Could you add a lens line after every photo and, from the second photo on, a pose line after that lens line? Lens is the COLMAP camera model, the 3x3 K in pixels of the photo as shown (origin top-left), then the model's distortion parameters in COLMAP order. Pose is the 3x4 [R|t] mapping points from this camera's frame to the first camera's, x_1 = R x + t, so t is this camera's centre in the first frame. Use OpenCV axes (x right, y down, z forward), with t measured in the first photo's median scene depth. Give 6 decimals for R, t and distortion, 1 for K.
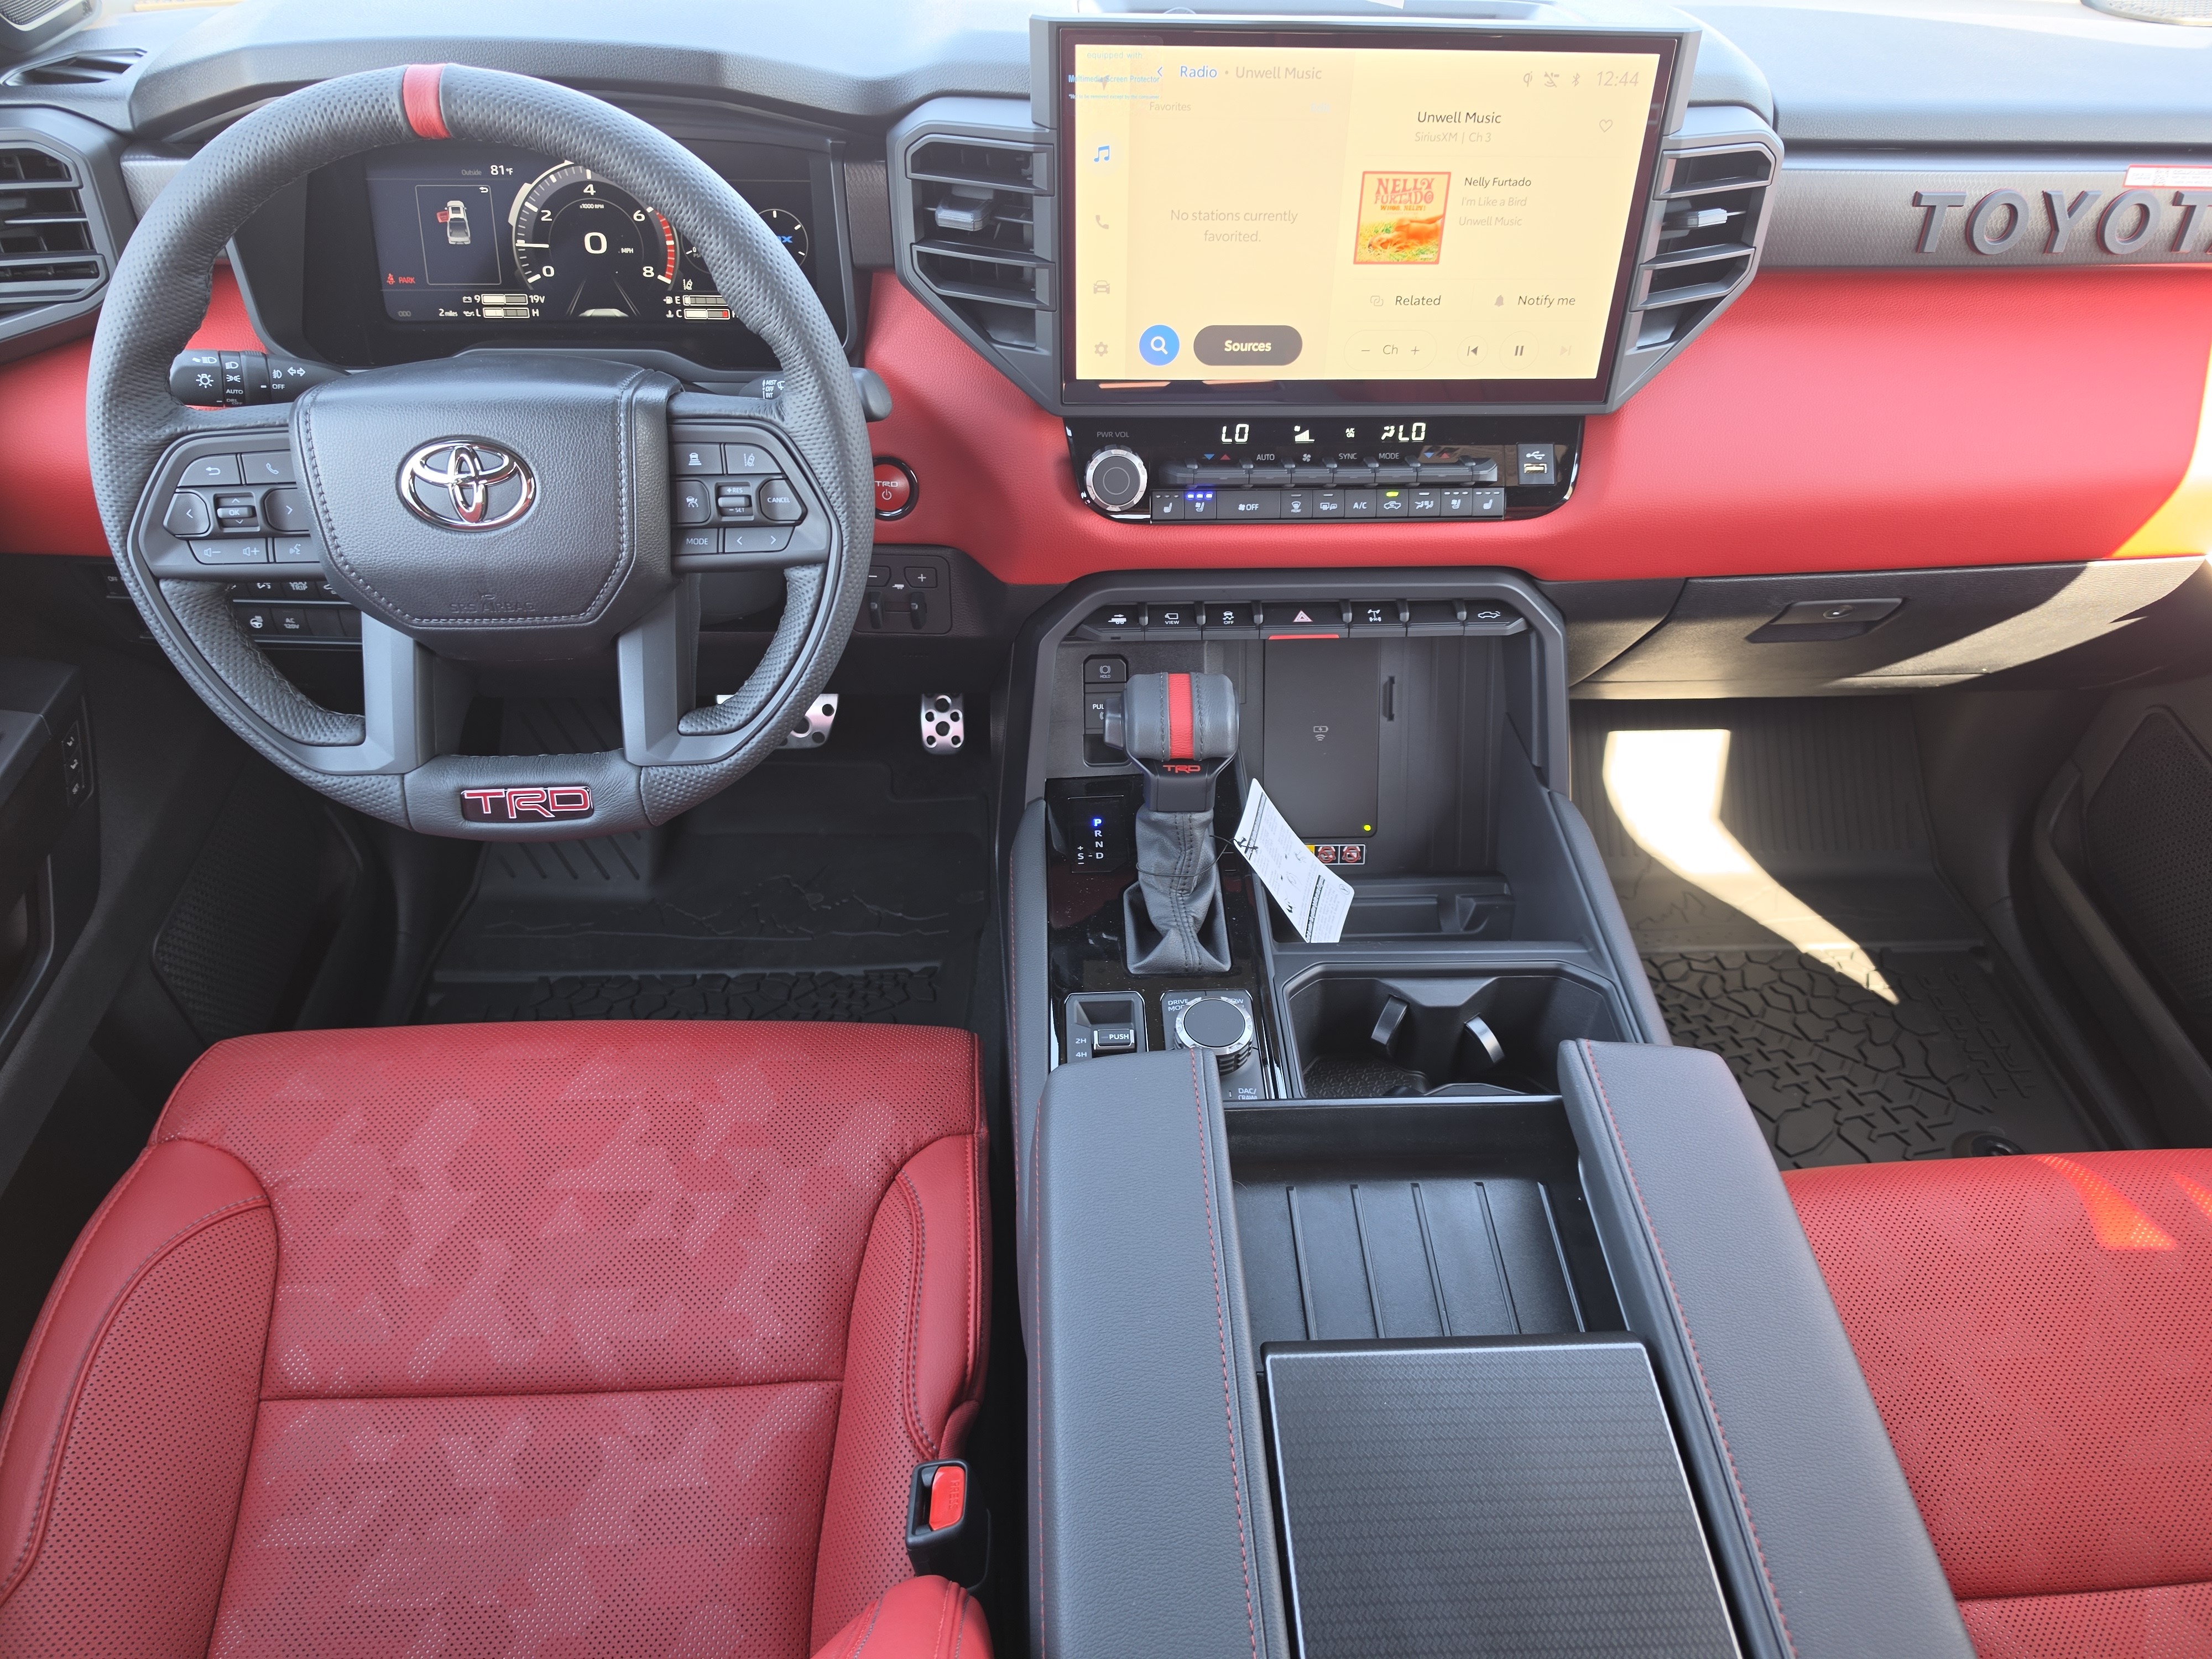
lens RADIAL K [[1489.8, 0, 1183.7], [0, 1489.8, 870.3], [0, 0, 1]] dist [0.047570, -0.121137]
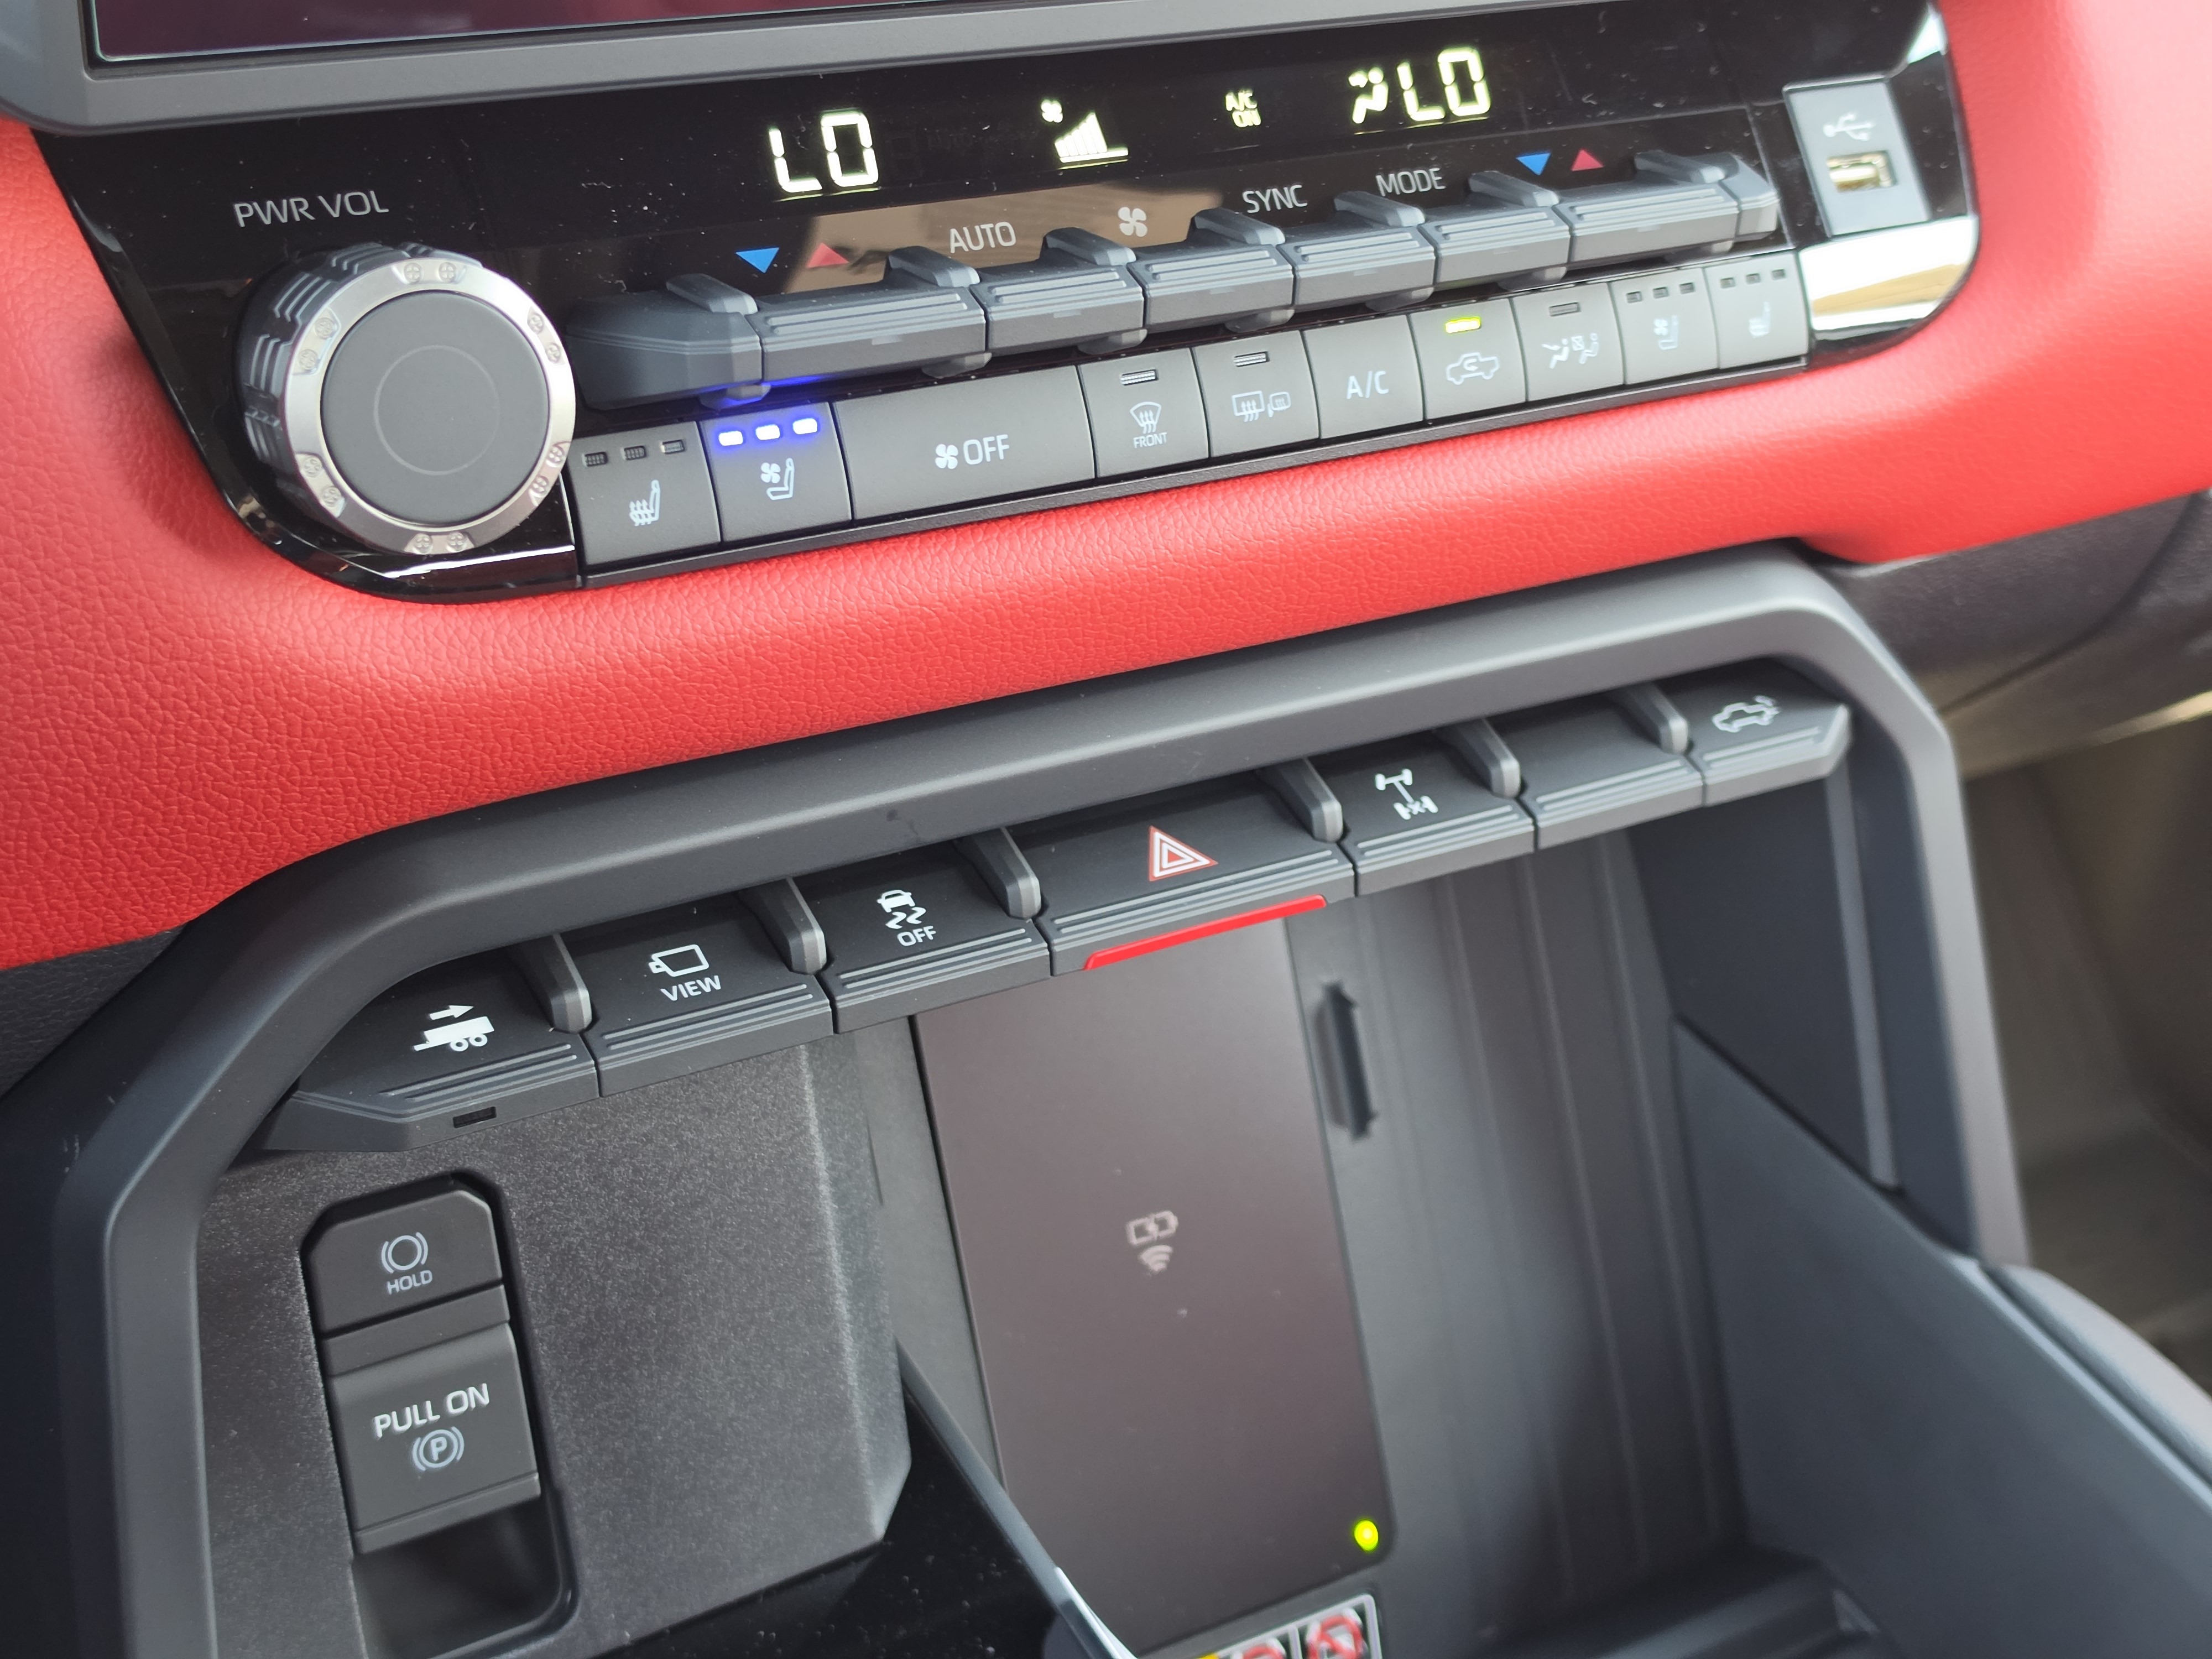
lens RADIAL K [[2999.5, 0, 1145.6], [0, 2999.5, 859.0], [0, 0, 1]] dist [0.202942, -0.862634]
pose [[0.885607, -0.195939, 0.421080, -0.140092], [0.237834, 0.970079, -0.048807, -0.150143], [-0.398917, 0.143371, 0.905710, 0.565814]]
